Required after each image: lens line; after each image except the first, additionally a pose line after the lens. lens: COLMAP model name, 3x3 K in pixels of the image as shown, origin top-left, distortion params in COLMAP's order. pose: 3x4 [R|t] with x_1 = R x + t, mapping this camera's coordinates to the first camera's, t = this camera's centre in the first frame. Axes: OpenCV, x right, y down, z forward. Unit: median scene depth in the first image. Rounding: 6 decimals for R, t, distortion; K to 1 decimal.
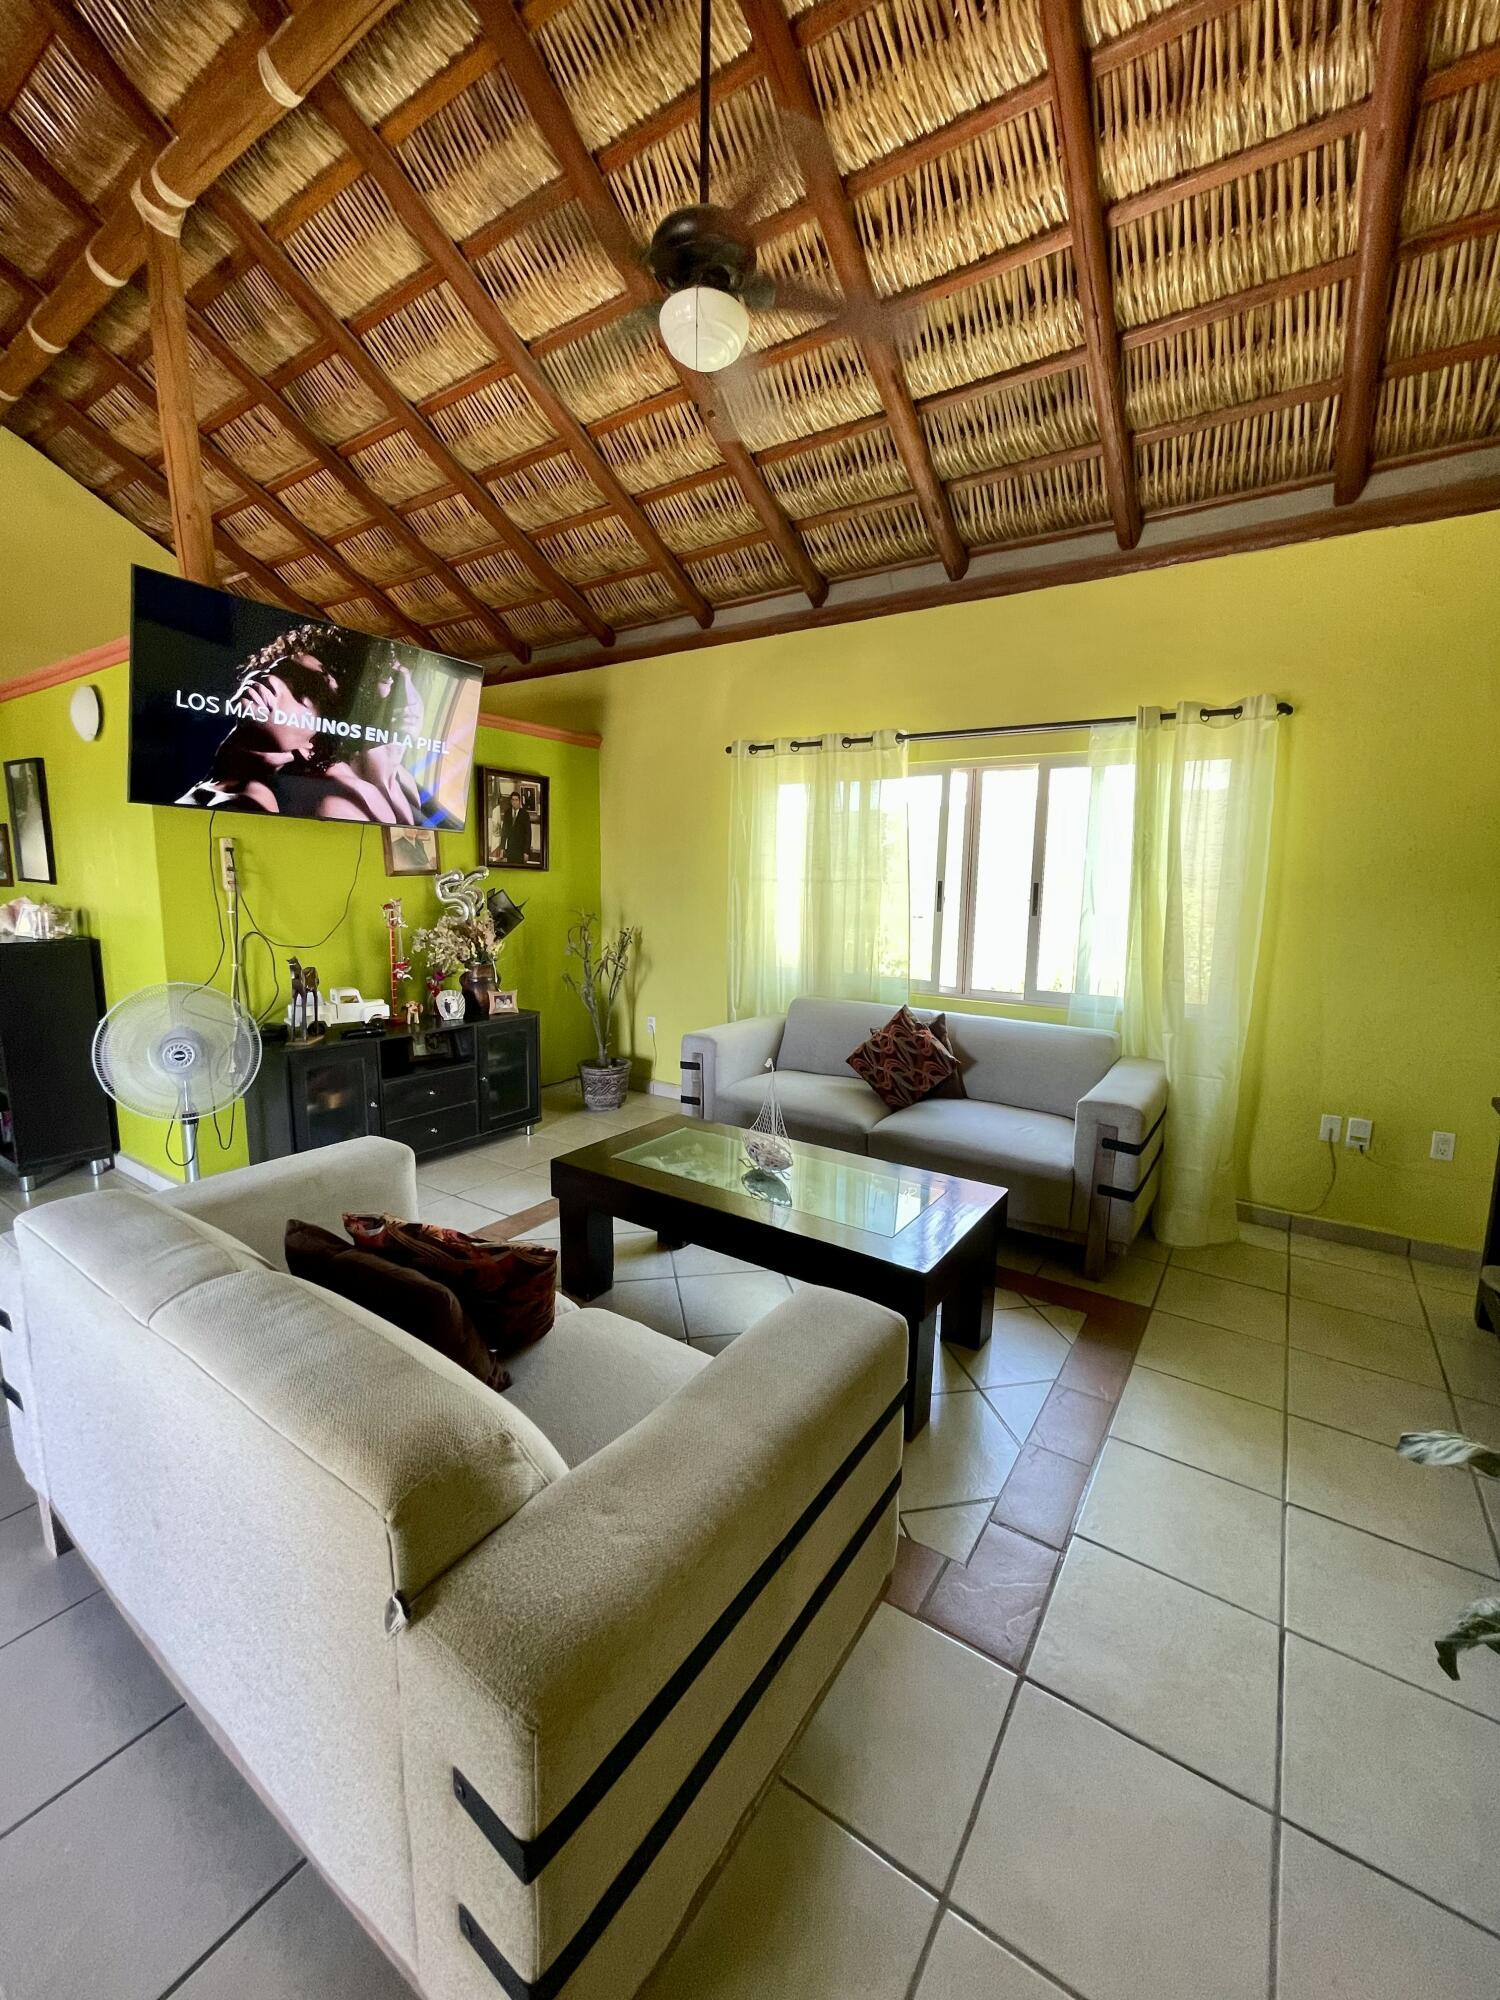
lens RADIAL K [[803.0, 0, 750.6], [0, 803.0, 991.3], [0, 0, 1]] dist [-0.001893, 0.000617]
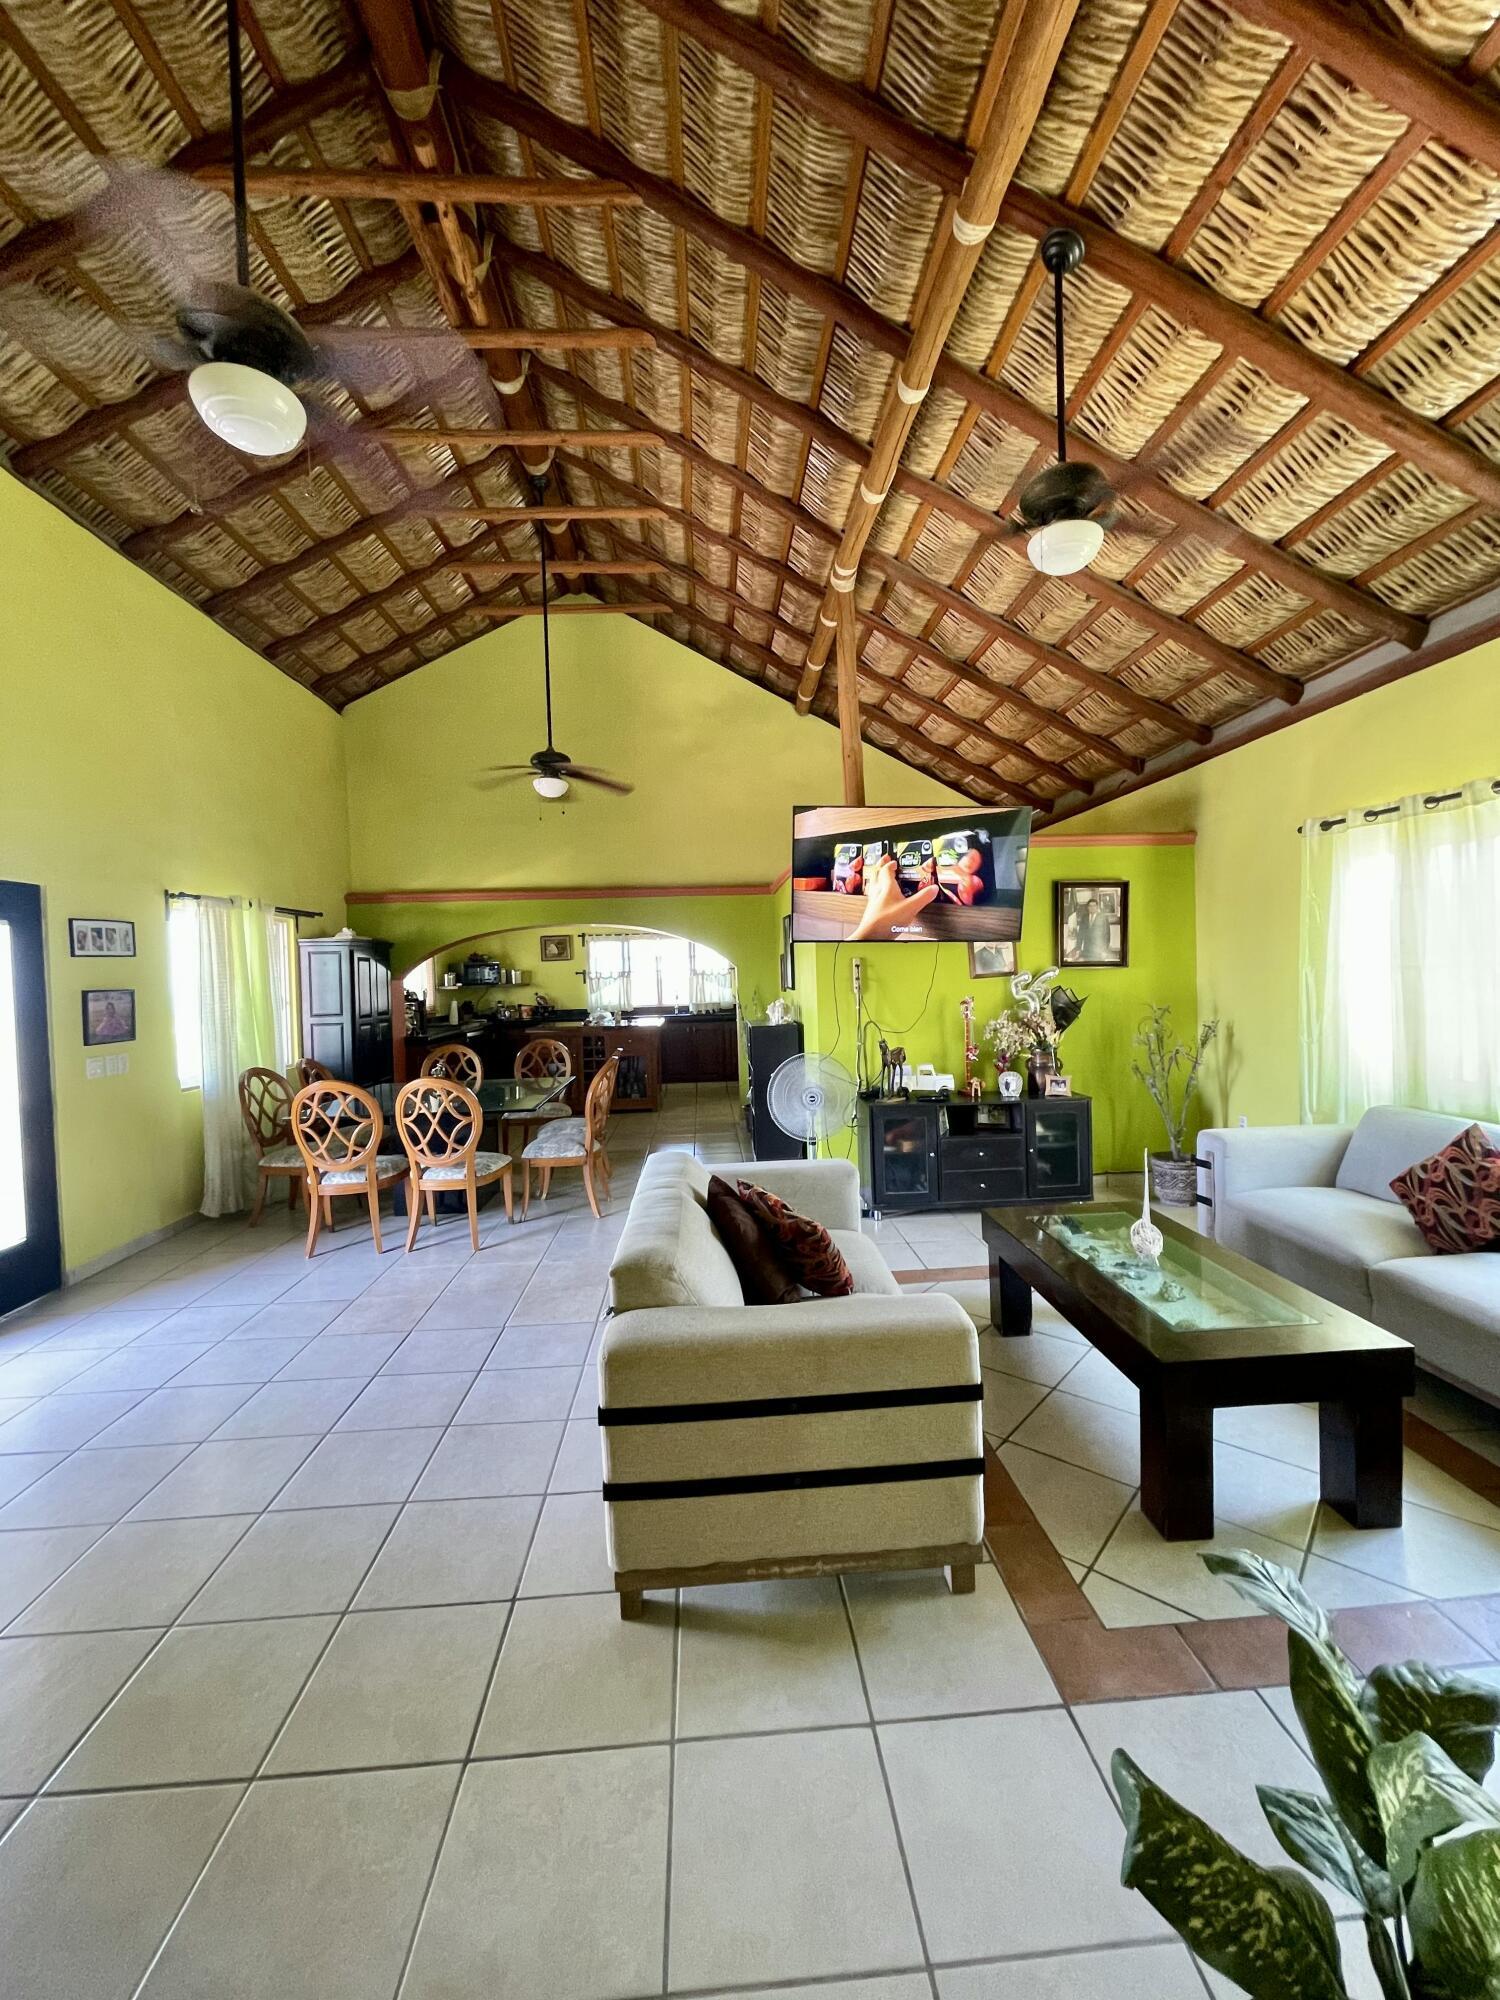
lens RADIAL K [[803.0, 0, 757.8], [0, 803.0, 989.2], [0, 0, 1]] dist [-0.001893, 0.000617]
pose [[0.613826, -0.020050, -0.789187, 0.346366], [-0.070611, 0.994276, -0.080181, -0.001209], [0.786277, 0.104942, 0.608897, -0.036873]]
